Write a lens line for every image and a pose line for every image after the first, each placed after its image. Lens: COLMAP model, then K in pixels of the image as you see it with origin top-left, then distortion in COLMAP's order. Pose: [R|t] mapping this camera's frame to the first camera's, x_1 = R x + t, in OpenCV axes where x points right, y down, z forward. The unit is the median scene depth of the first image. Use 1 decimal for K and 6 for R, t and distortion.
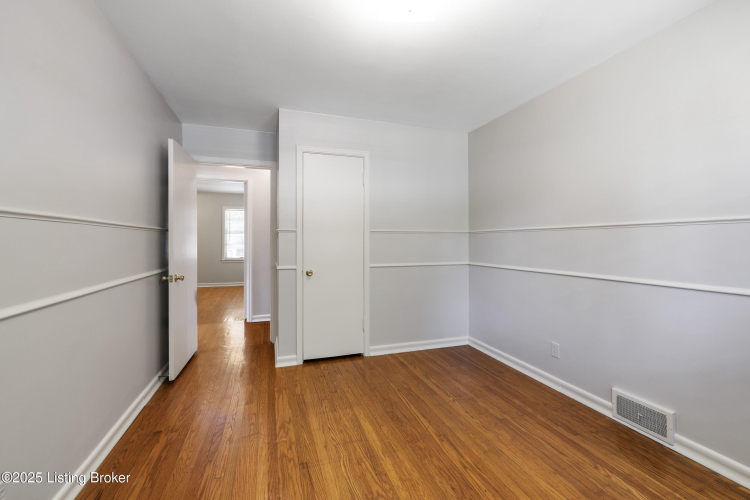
lens RADIAL K [[318.5, 0, 379.7], [0, 318.5, 244.4], [0, 0, 1]] dist [0.000391, -0.000329]
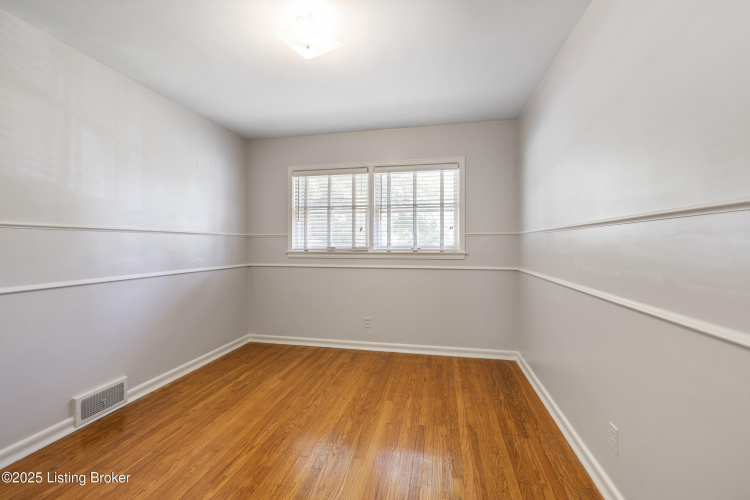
lens RADIAL K [[318.5, 0, 373.5], [0, 318.5, 247.4], [0, 0, 1]] dist [0.000391, -0.000329]
pose [[-0.859202, -0.002457, 0.511630, -0.598684], [0.001574, 0.999971, 0.007446, -0.007158], [-0.511633, 0.007203, -0.859174, 1.563963]]
